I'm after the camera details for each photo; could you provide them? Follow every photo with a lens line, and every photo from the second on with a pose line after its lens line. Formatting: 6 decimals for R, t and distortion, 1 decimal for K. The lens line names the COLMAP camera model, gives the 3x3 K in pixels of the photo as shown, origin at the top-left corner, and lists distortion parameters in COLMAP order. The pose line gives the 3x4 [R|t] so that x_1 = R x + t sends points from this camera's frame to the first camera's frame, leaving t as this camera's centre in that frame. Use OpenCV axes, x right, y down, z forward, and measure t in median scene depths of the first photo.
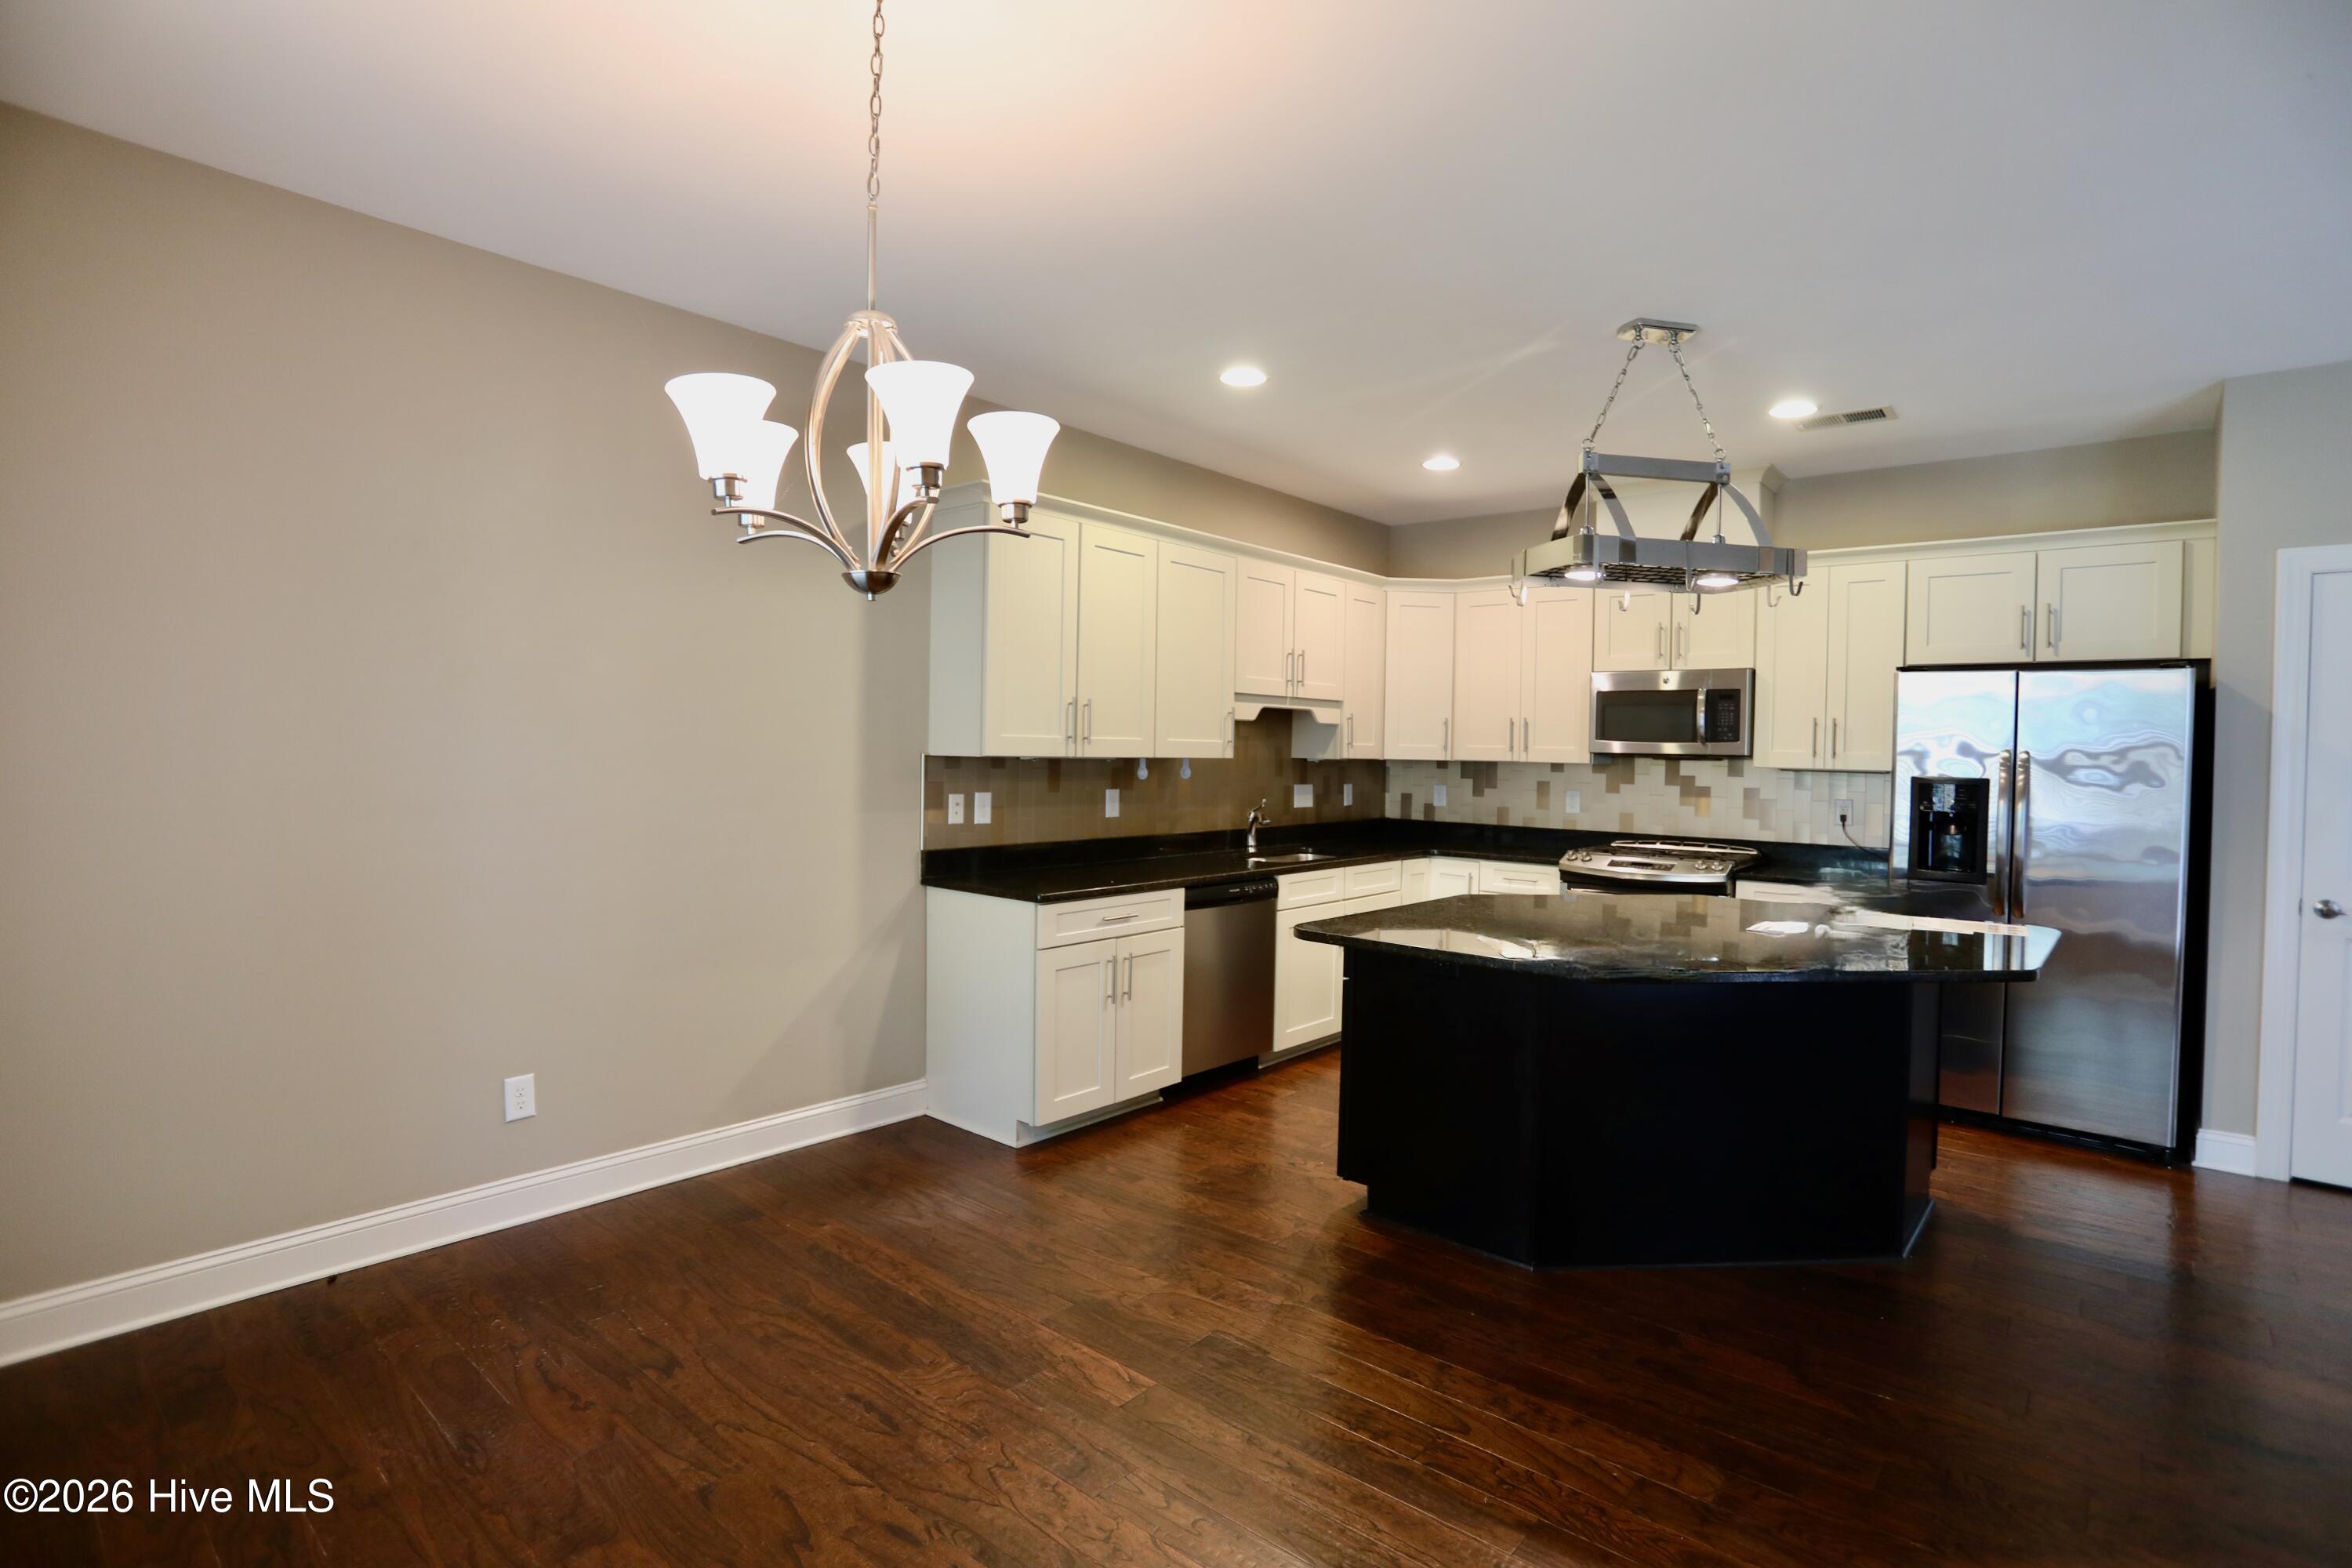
lens RADIAL K [[1143.2, 0, 1183.2], [0, 1143.2, 768.0], [0, 0, 1]] dist [-0.068918, 0.029676]
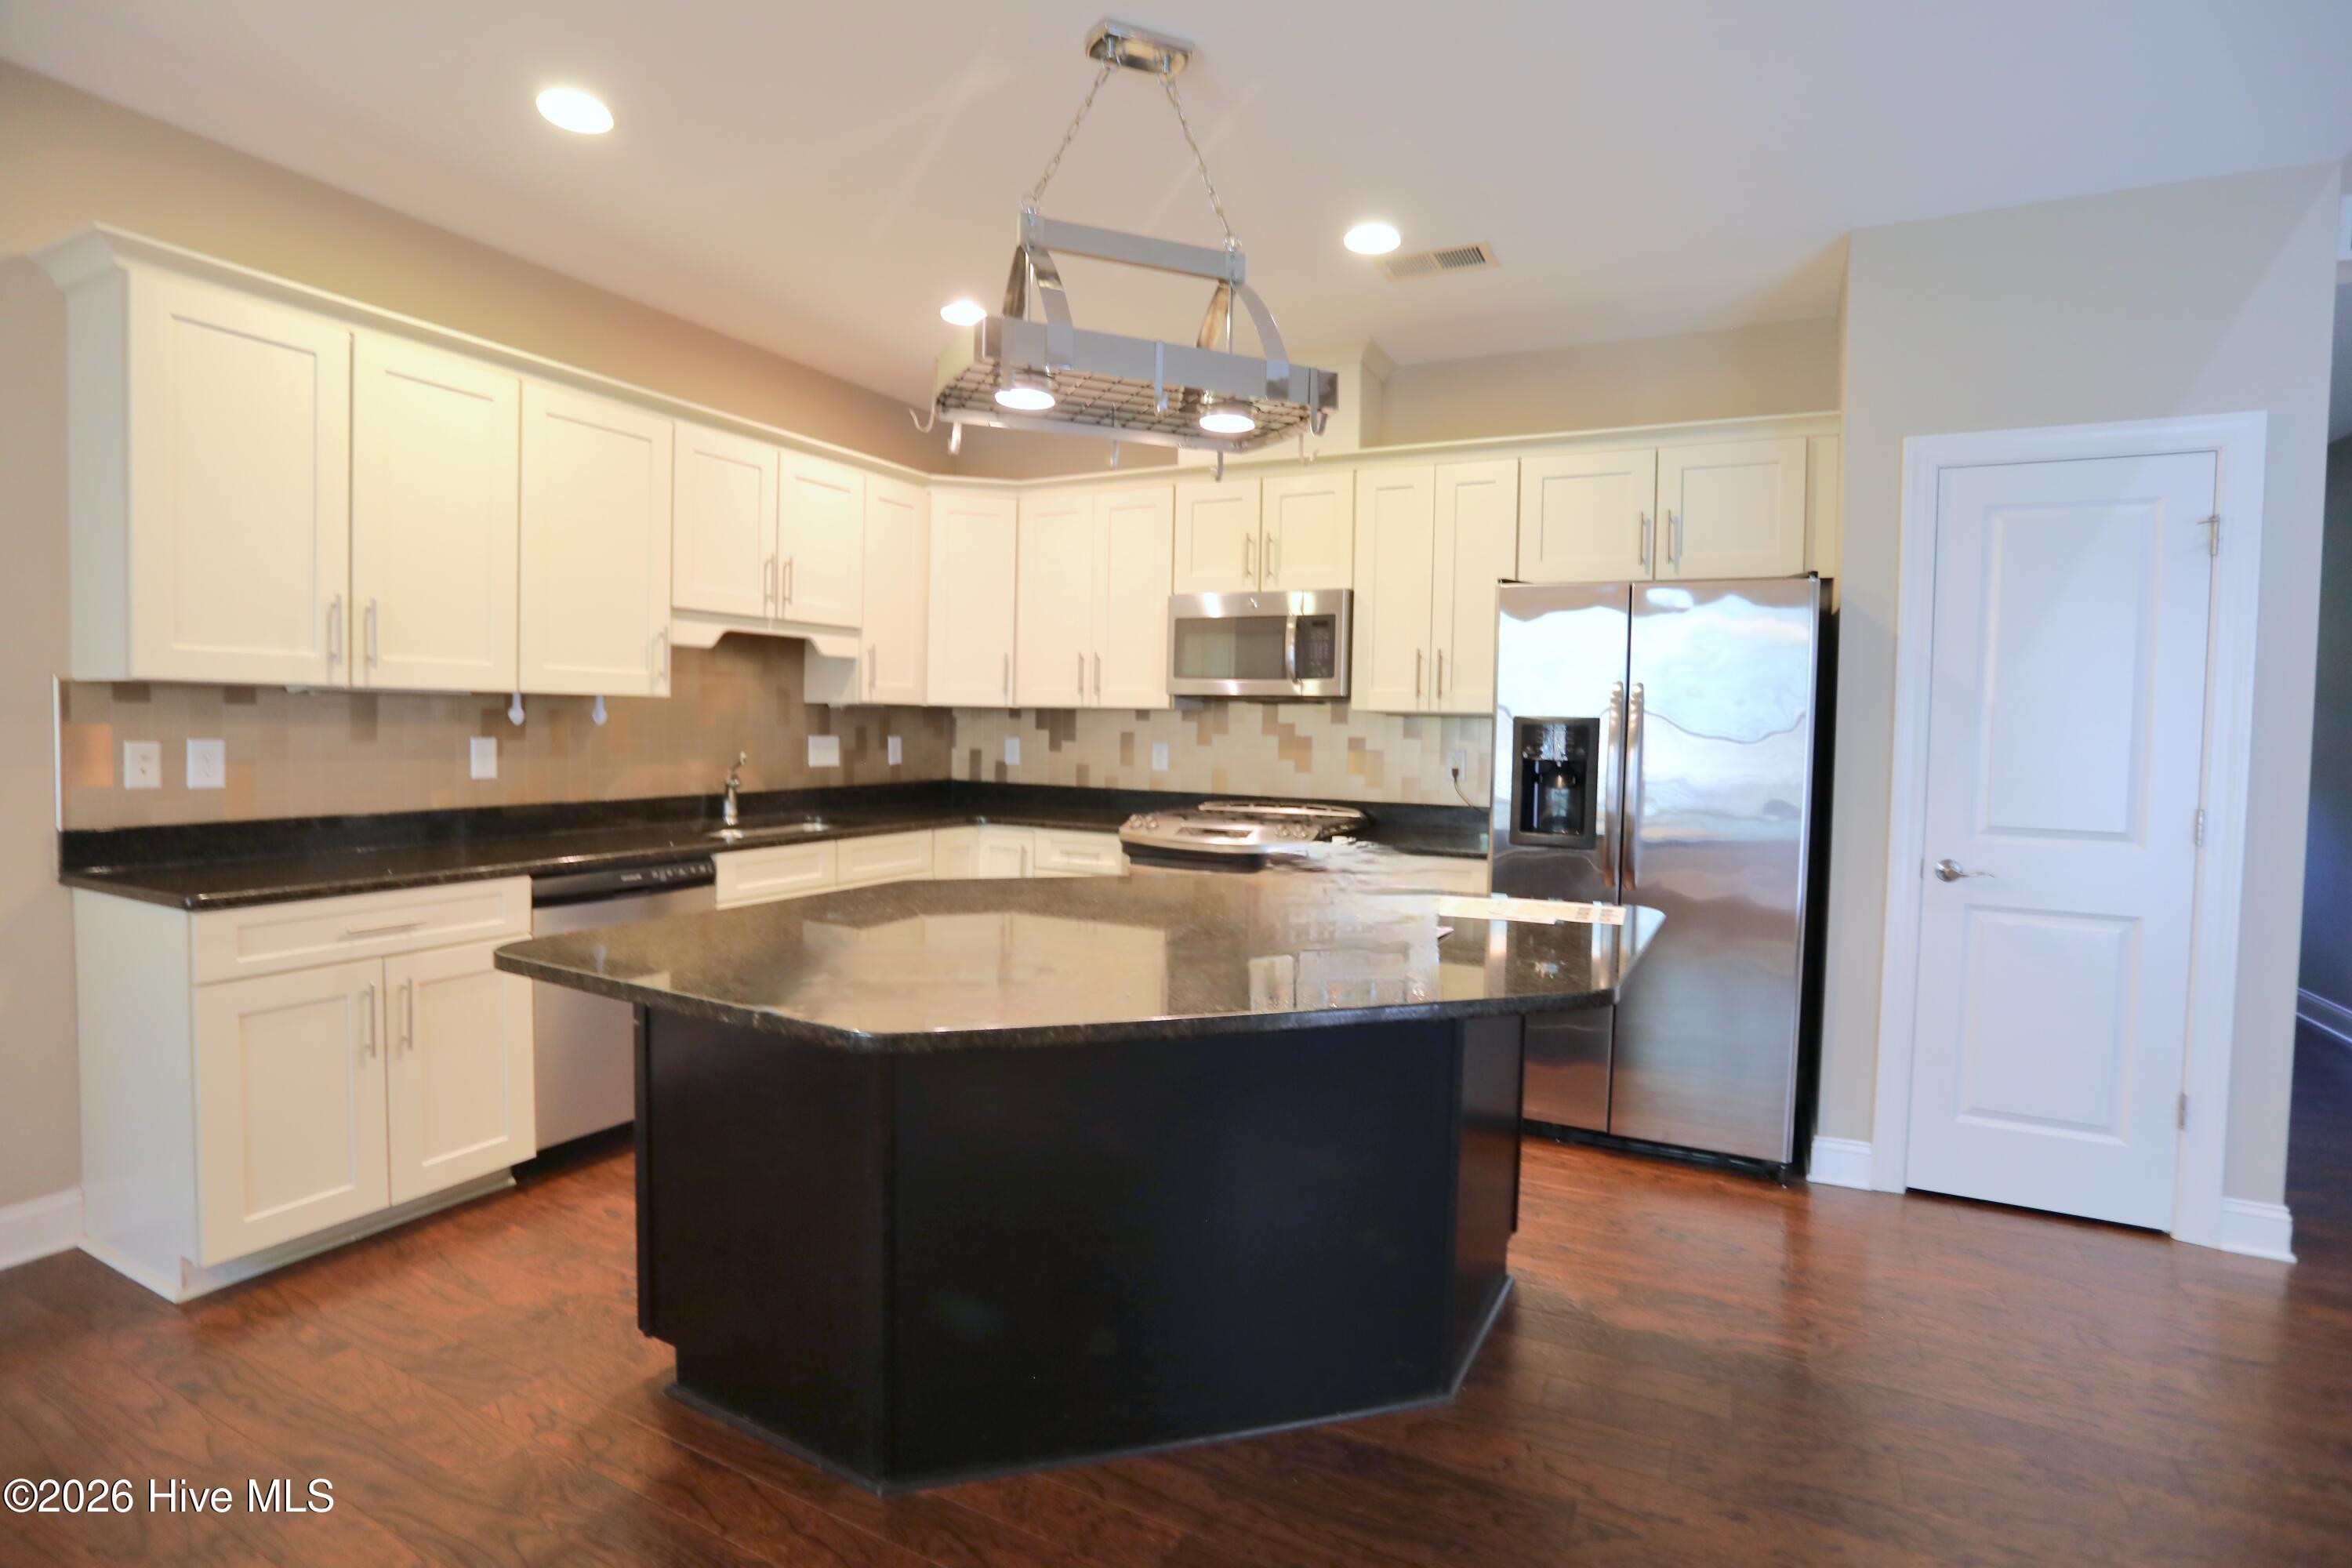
lens RADIAL K [[1143.2, 0, 1184.5], [0, 1143.2, 768.8], [0, 0, 1]] dist [-0.068918, 0.029676]
pose [[0.972253, -0.008034, 0.233793, 0.235193], [0.001706, 0.999627, 0.027258, 0.022883], [-0.233925, -0.026103, 0.971904, 0.264791]]
